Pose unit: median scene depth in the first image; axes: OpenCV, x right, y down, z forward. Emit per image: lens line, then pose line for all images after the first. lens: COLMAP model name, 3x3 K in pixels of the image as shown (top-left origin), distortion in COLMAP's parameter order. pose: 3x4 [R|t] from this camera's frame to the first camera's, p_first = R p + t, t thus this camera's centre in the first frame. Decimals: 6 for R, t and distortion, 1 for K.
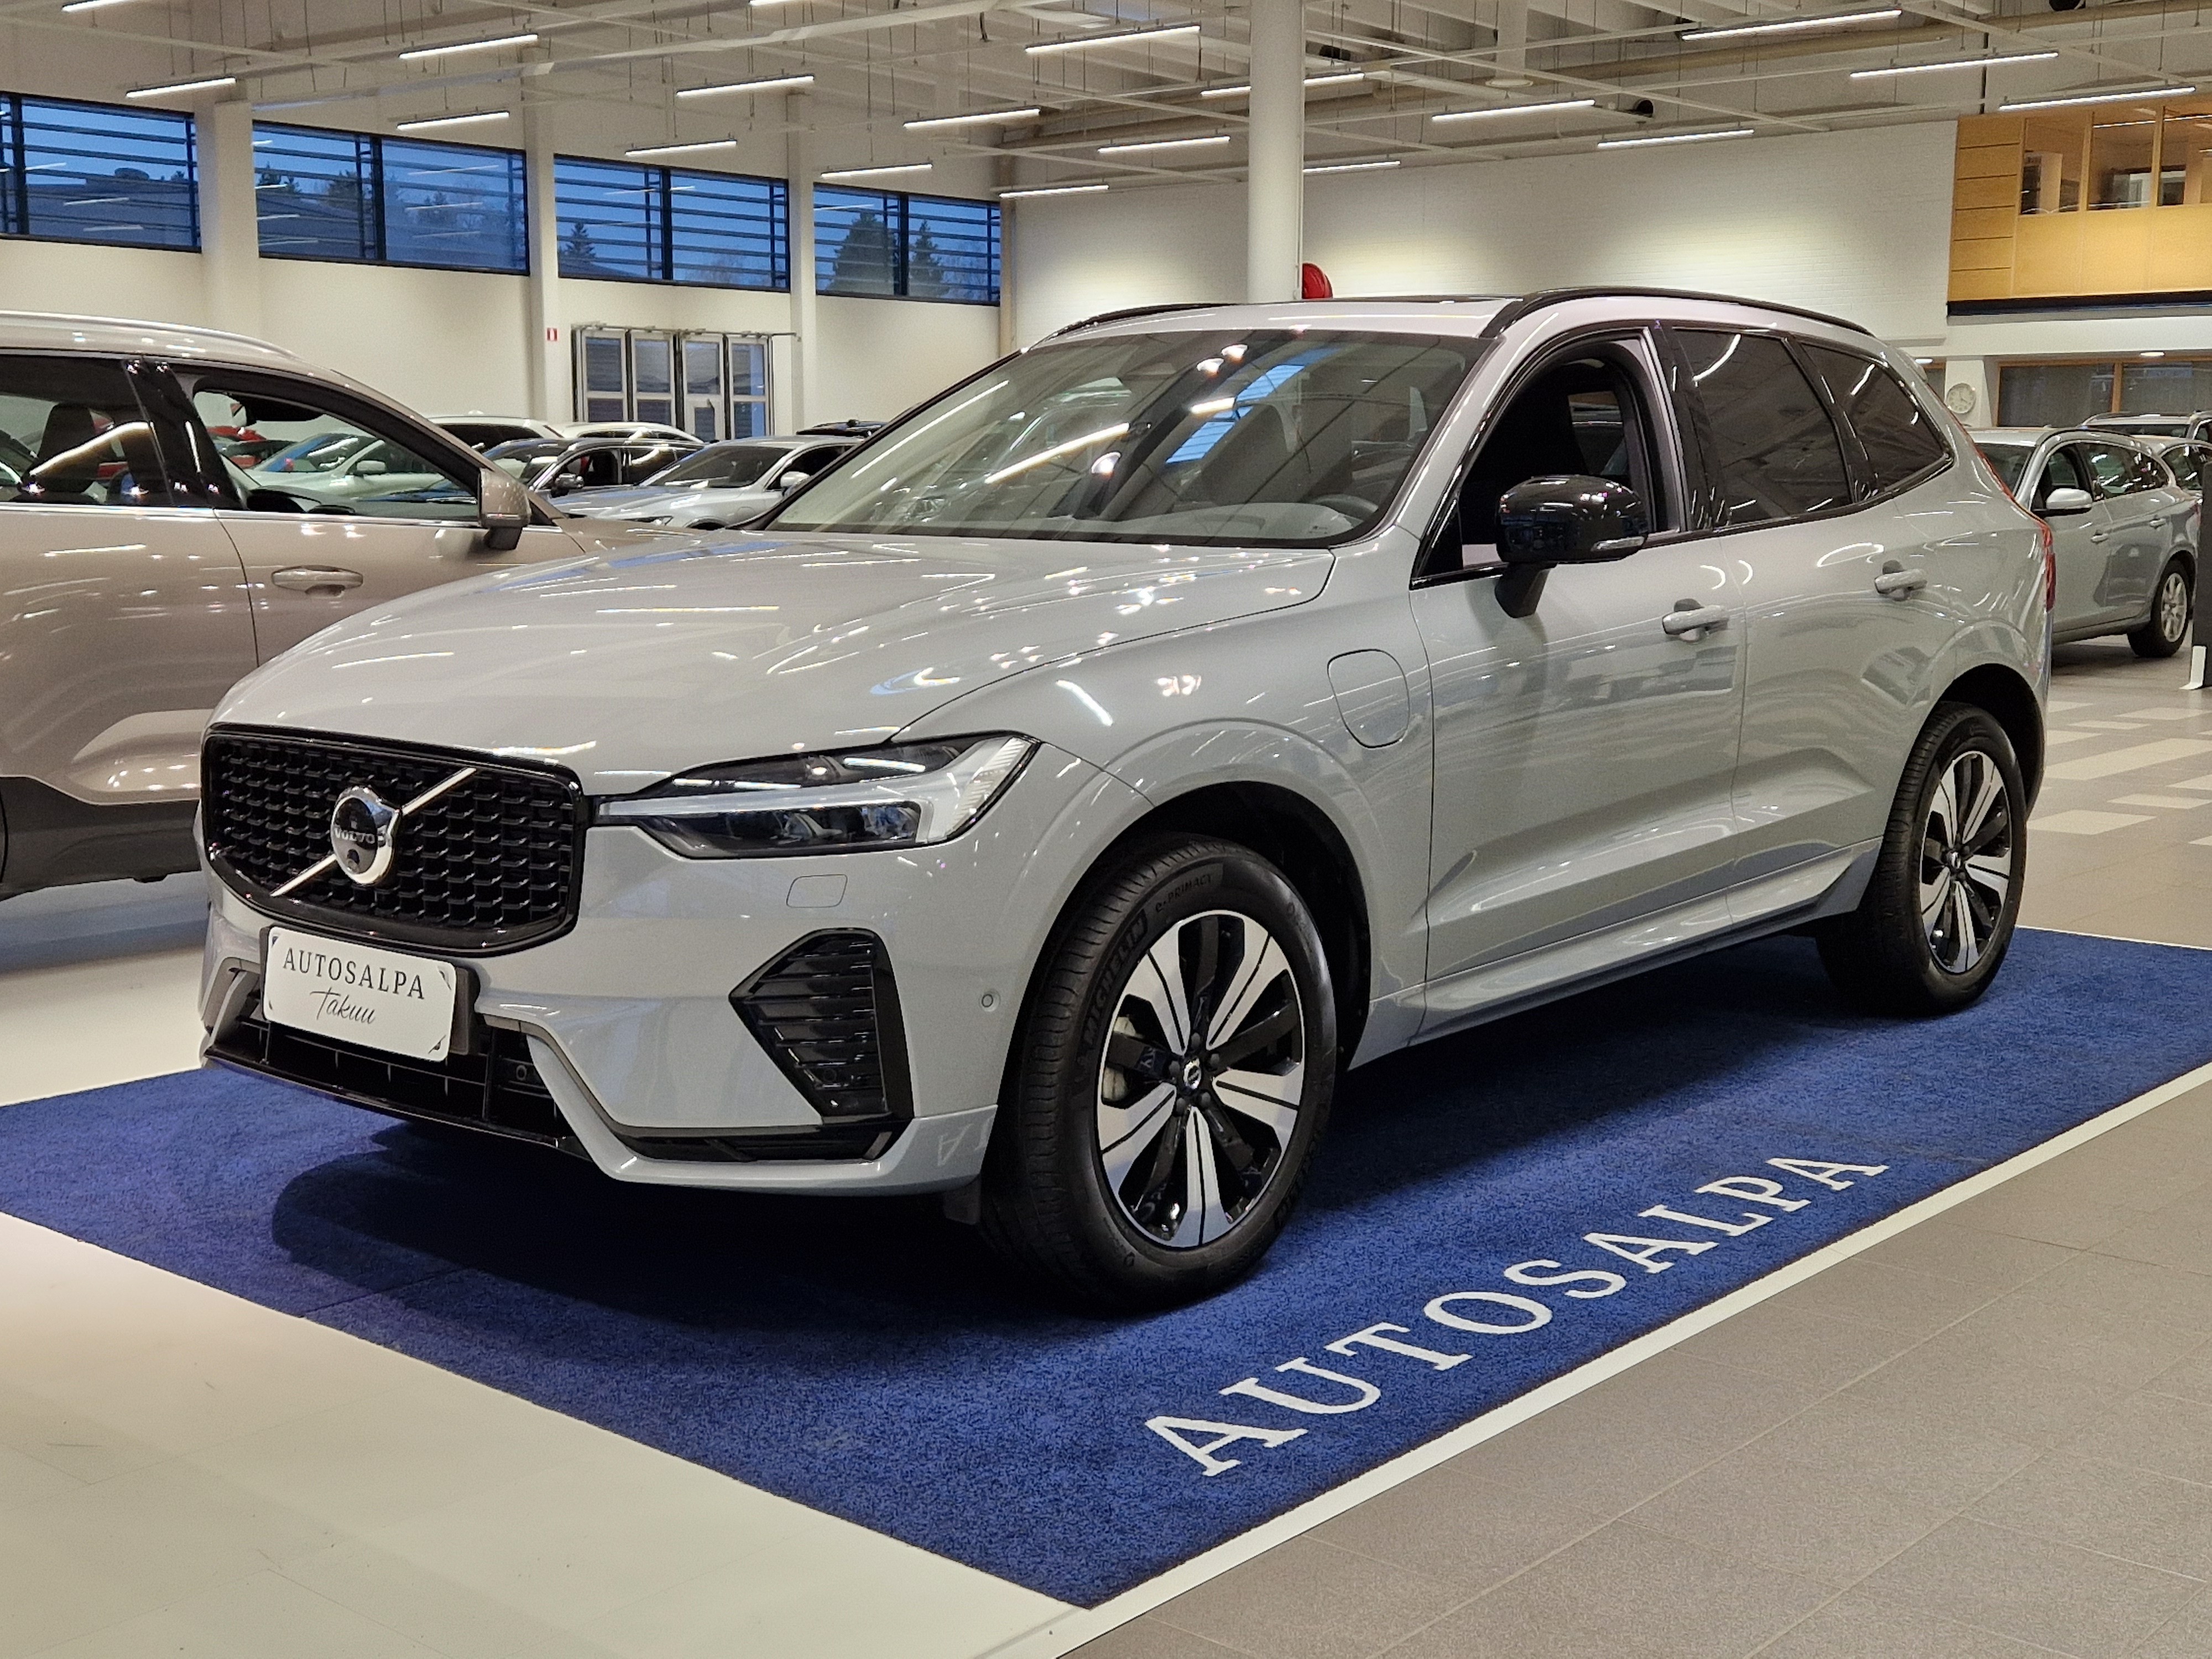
lens RADIAL K [[2639.1, 0, 1103.6], [0, 2639.1, 815.1], [0, 0, 1]] dist [0.149758, 0.000000]
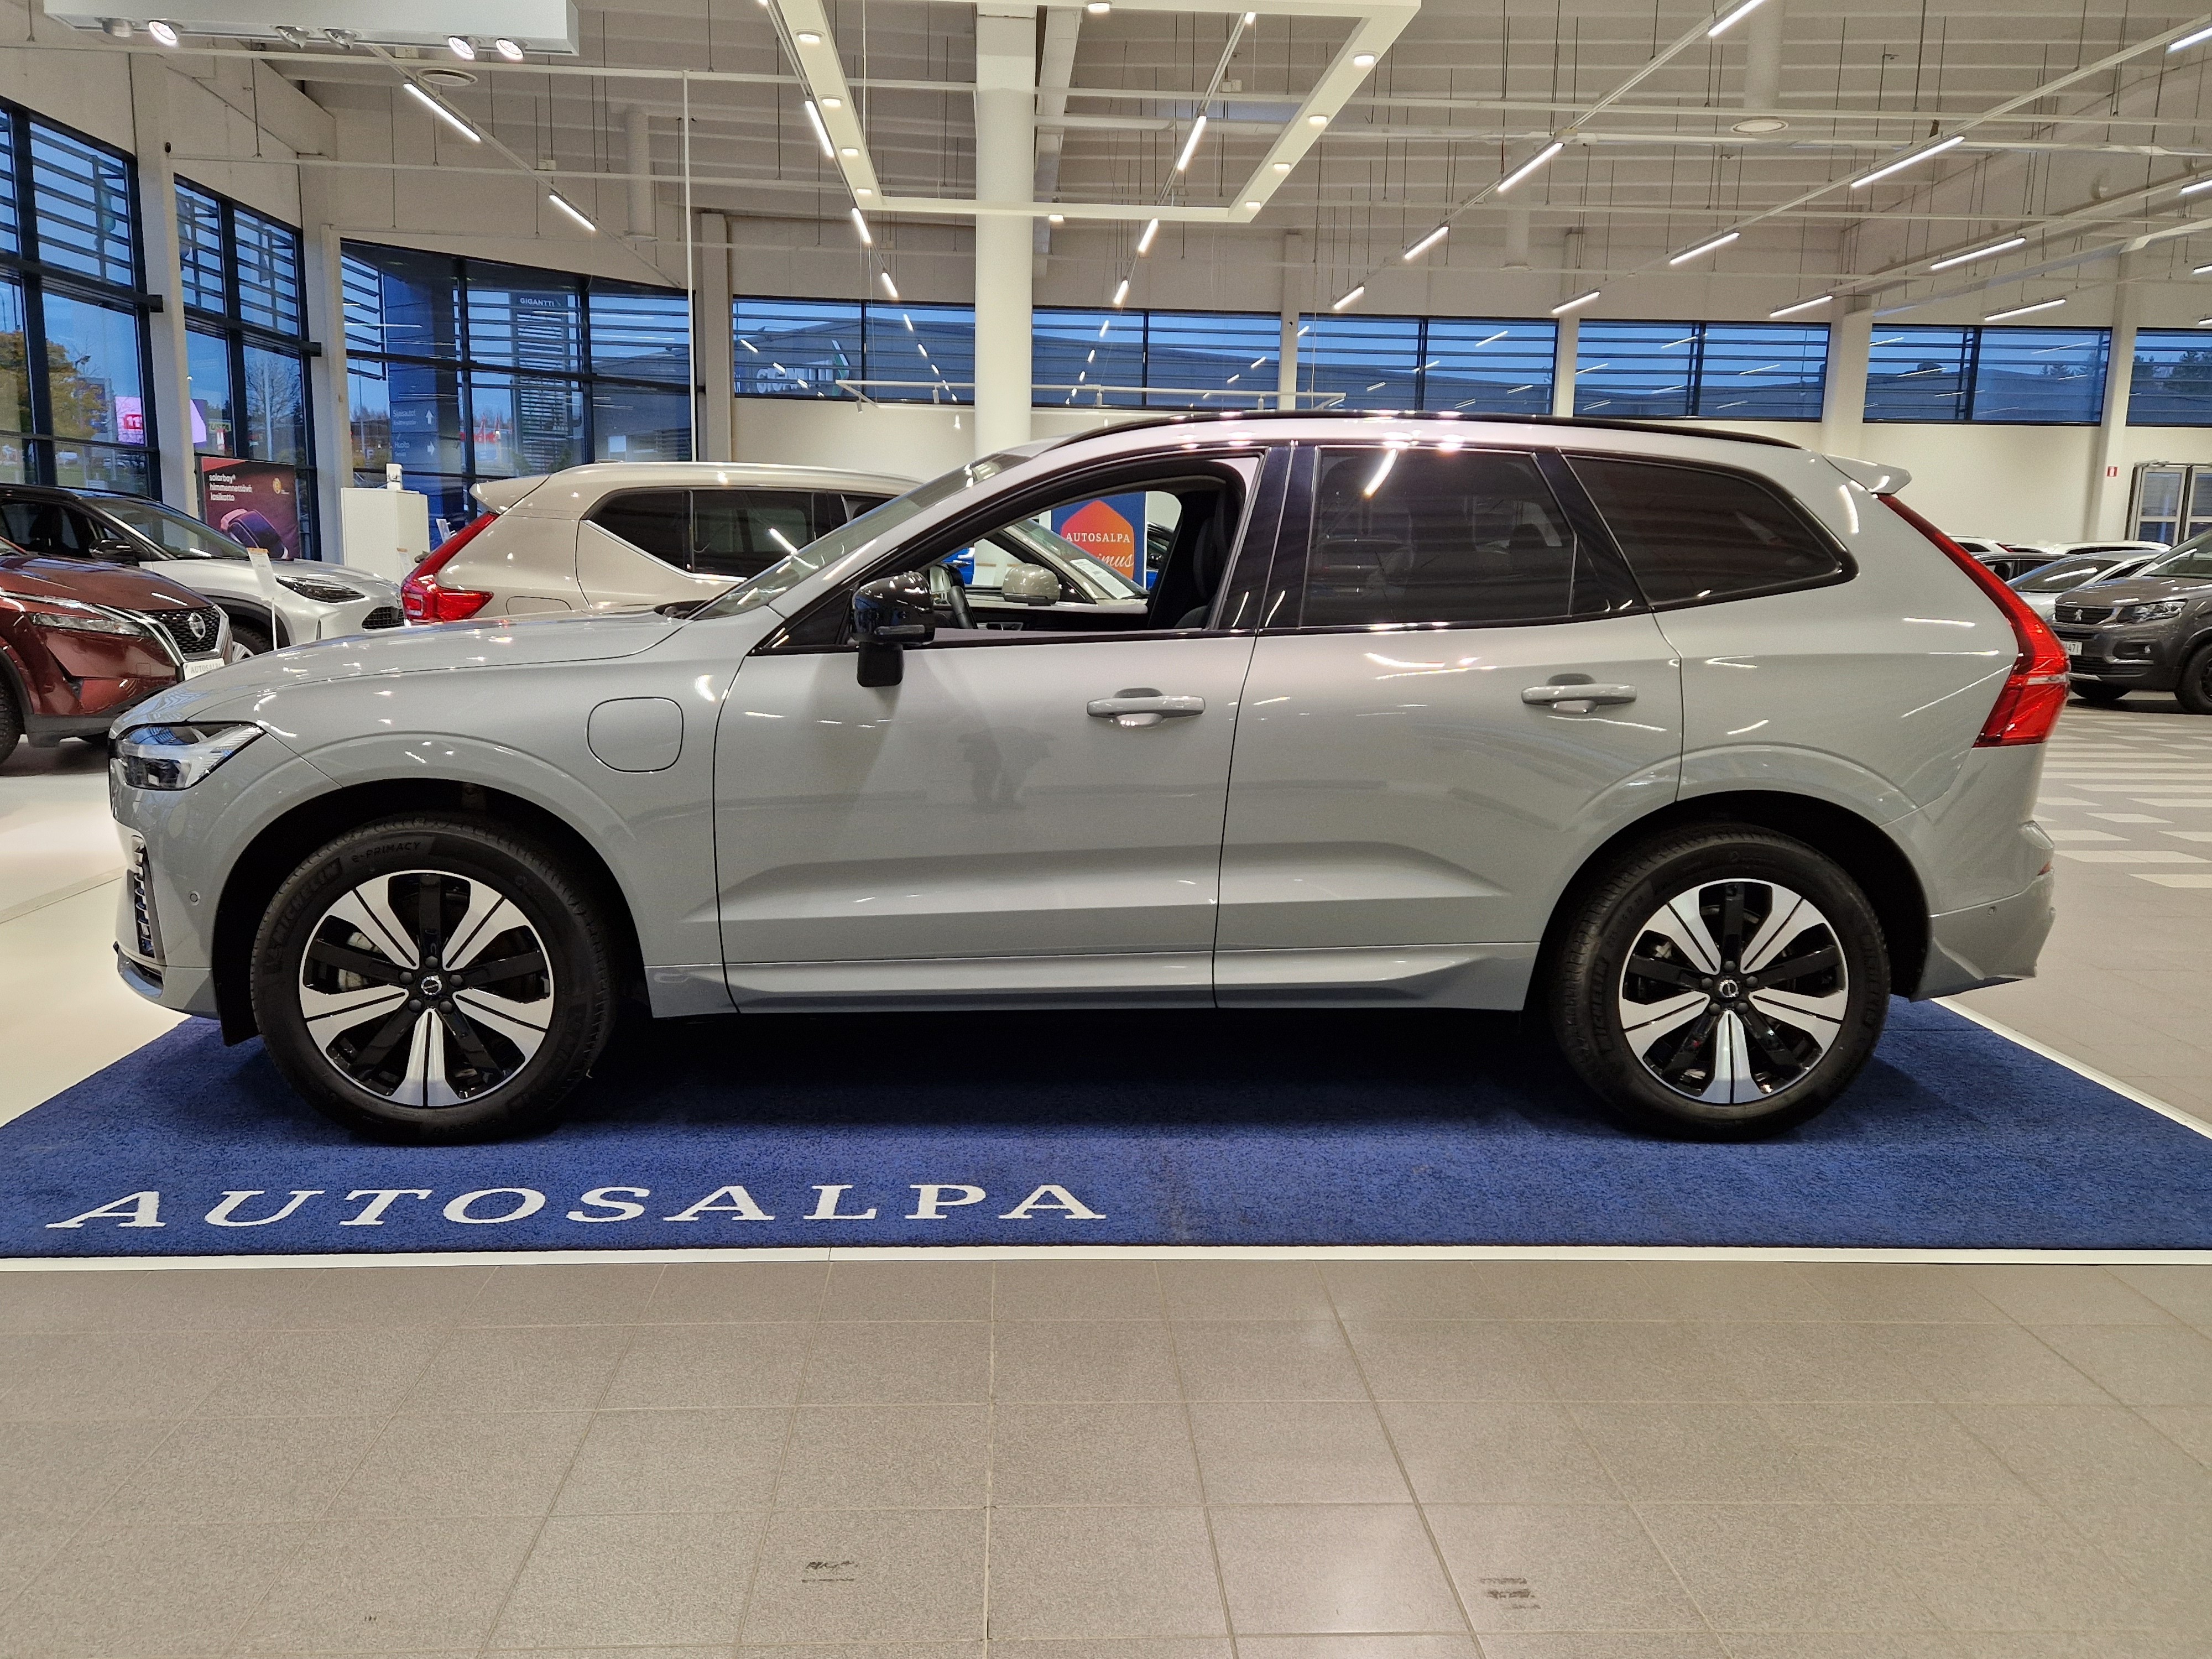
lens RADIAL K [[1805.1, 0, 1103.9], [0, 1805.1, 841.3], [0, 0, 1]] dist [0.062554, -0.013409]
pose [[0.710097, 0.132956, -0.691436, 0.812174], [-0.120321, 0.990479, 0.066891, -0.072679], [0.693747, 0.035695, 0.719334, 0.479323]]
